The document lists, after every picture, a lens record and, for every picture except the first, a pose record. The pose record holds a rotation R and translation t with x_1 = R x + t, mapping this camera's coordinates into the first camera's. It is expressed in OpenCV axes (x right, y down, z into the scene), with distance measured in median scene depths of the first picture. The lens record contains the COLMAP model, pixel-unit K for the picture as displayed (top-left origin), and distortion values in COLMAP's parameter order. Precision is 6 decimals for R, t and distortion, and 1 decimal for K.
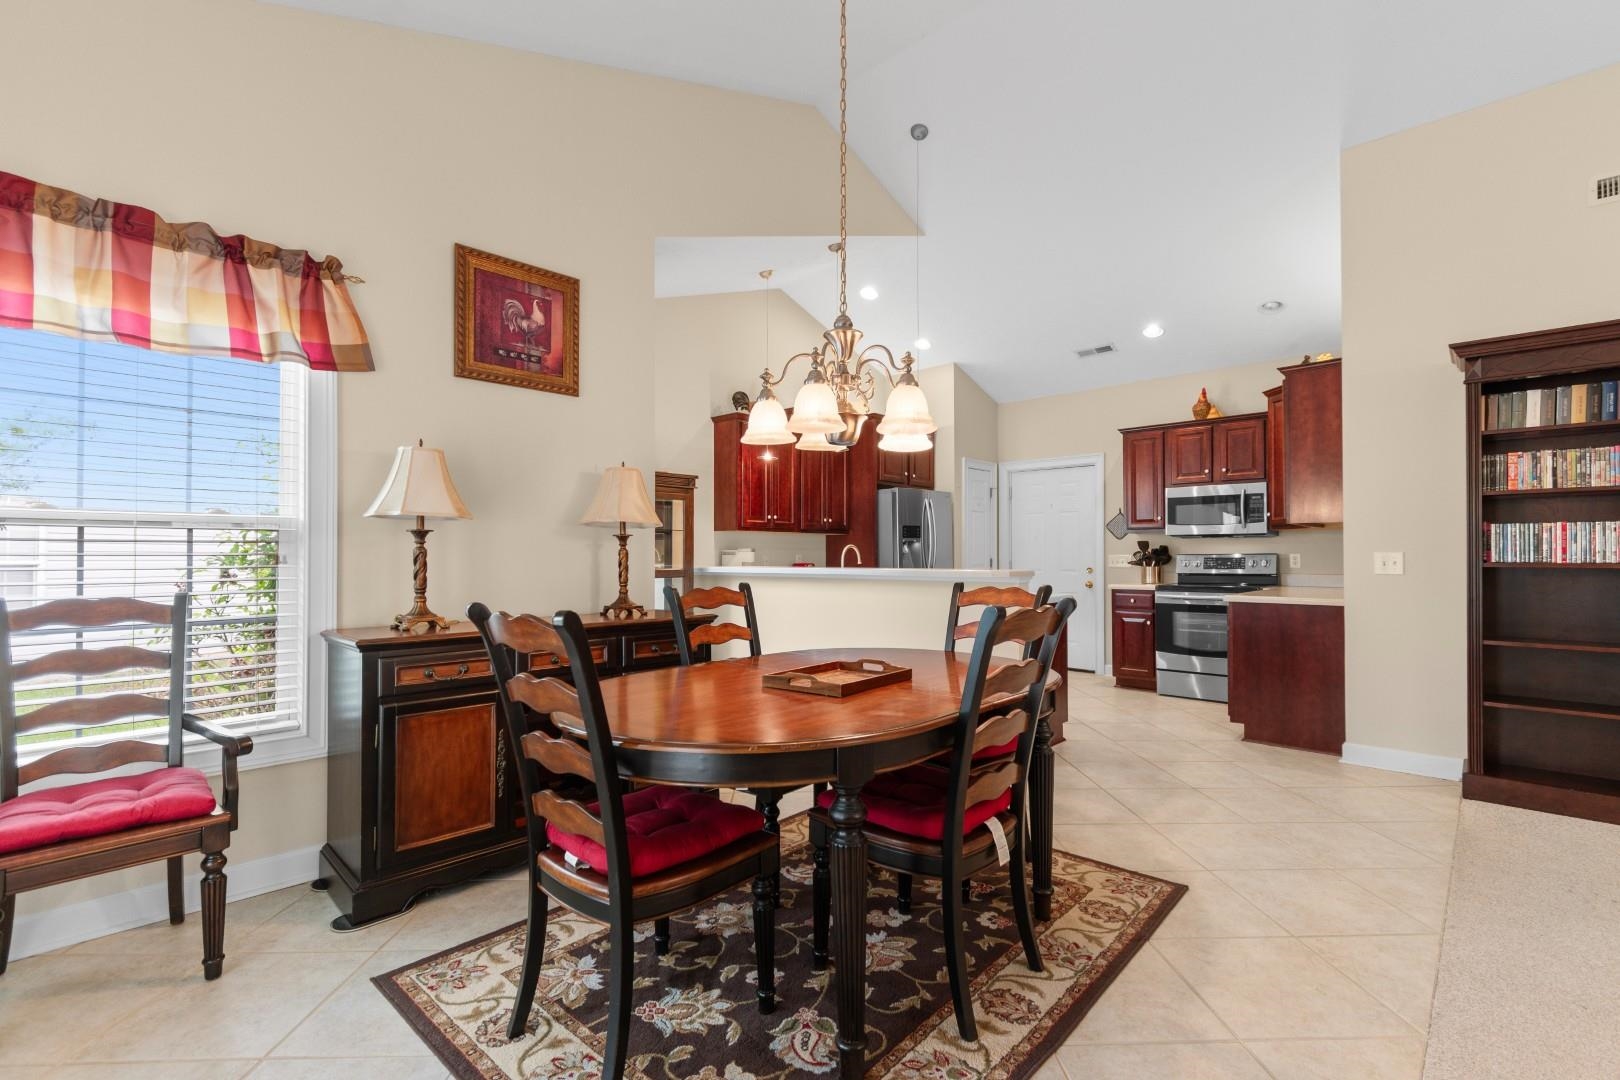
lens RADIAL K [[712.6, 0, 815.0], [0, 712.6, 547.1], [0, 0, 1]] dist [0.006060, -0.002600]
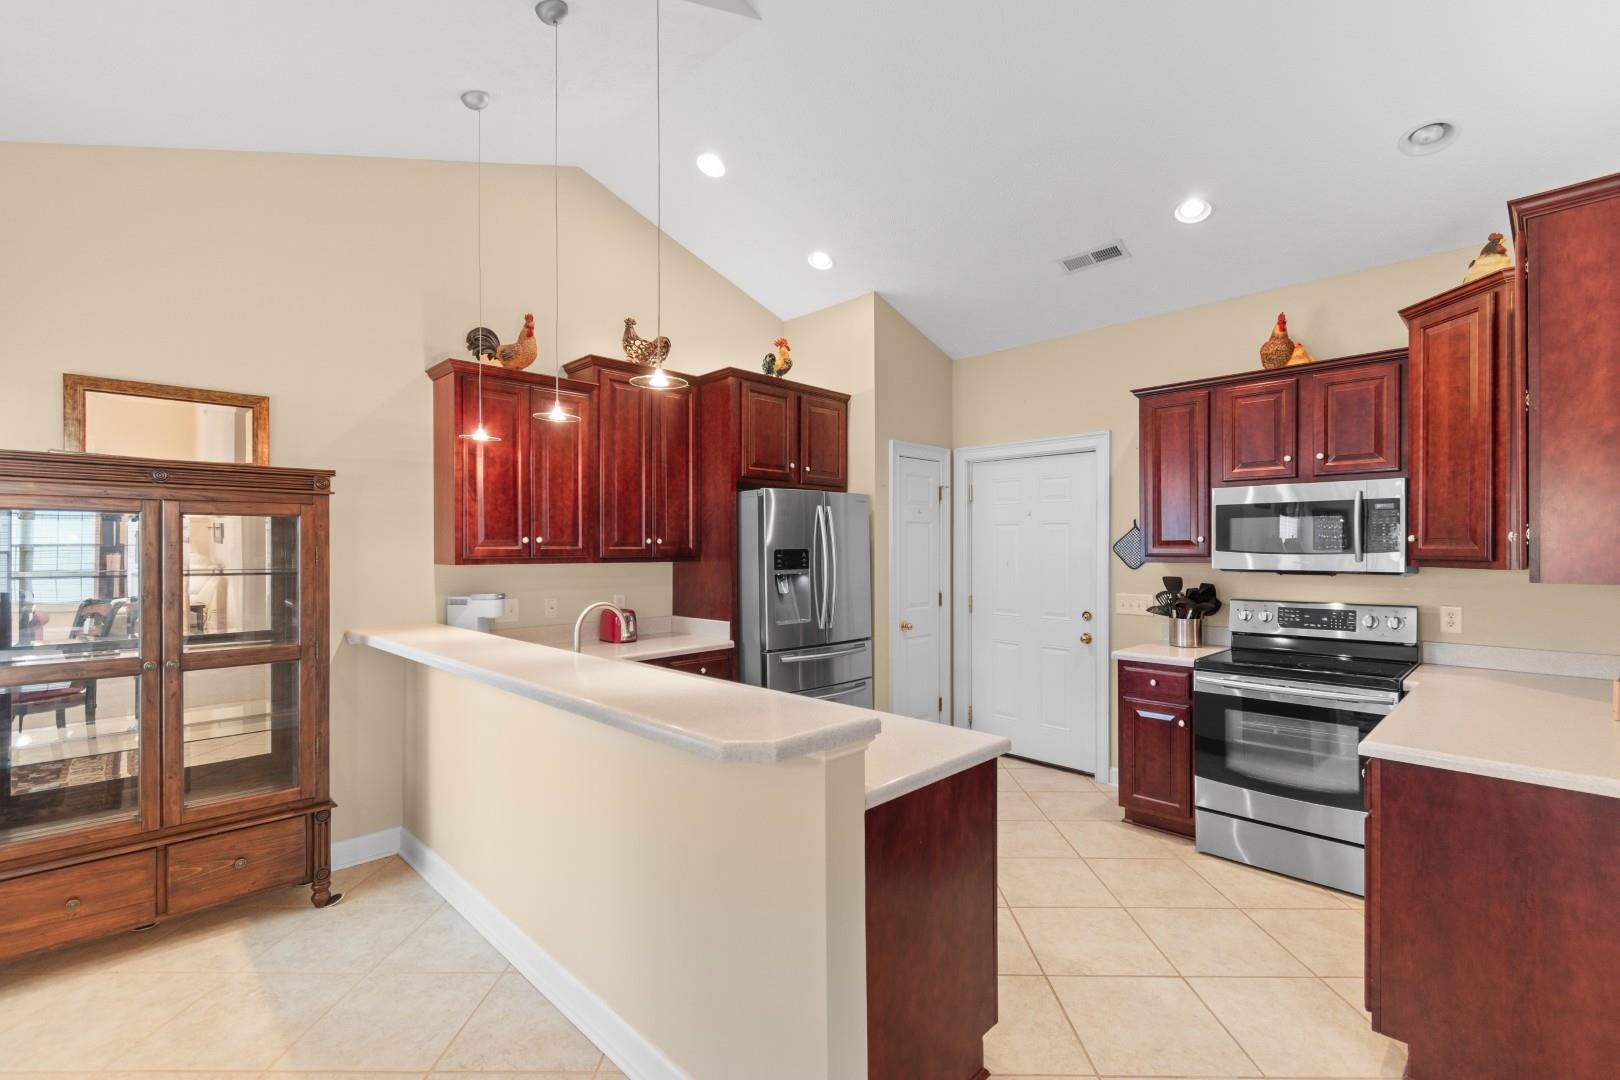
lens RADIAL K [[712.6, 0, 813.2], [0, 712.6, 548.4], [0, 0, 1]] dist [0.006060, -0.002600]
pose [[0.999352, -0.000111, -0.035985, 0.358953], [0.000543, 0.999928, 0.011997, -0.078317], [0.035982, -0.012009, 0.999280, 0.778905]]
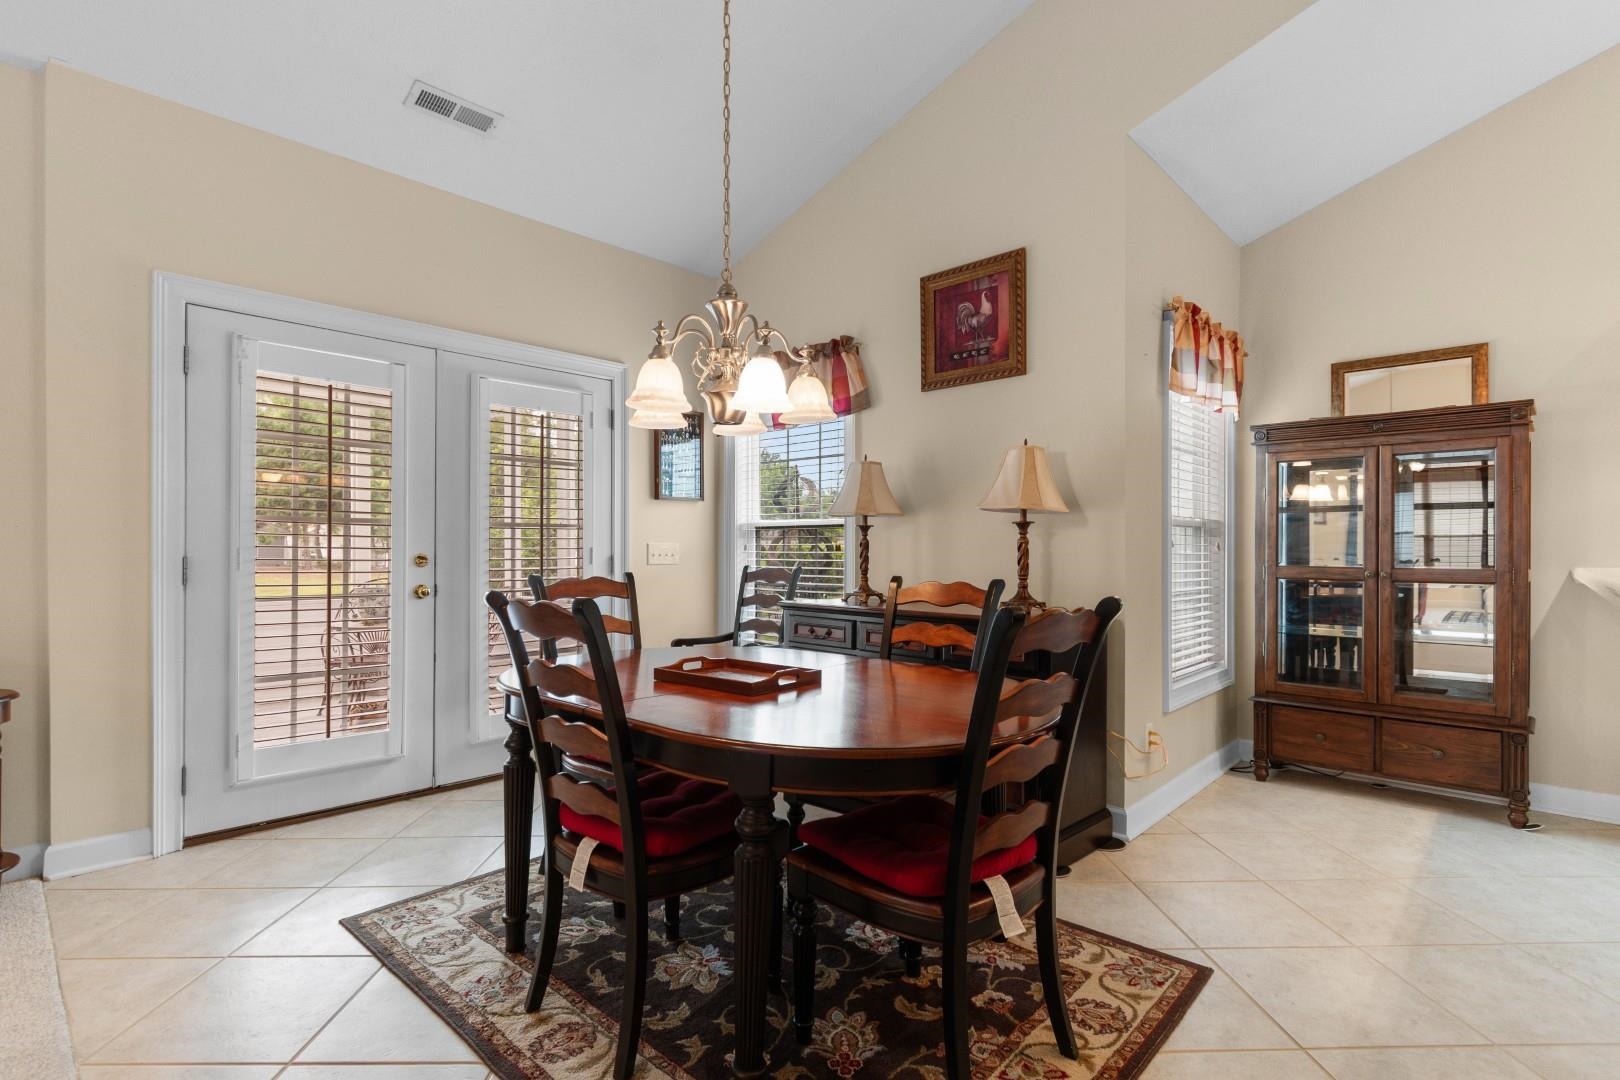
lens RADIAL K [[789.4, 0, 814.7], [0, 789.4, 546.6], [0, 0, 1]] dist [0.003219, -0.005436]
pose [[-0.001049, -0.001076, -0.999999, 0.718952], [0.009418, 0.999955, -0.001086, 0.012522], [0.999955, -0.009419, -0.001039, 0.749941]]
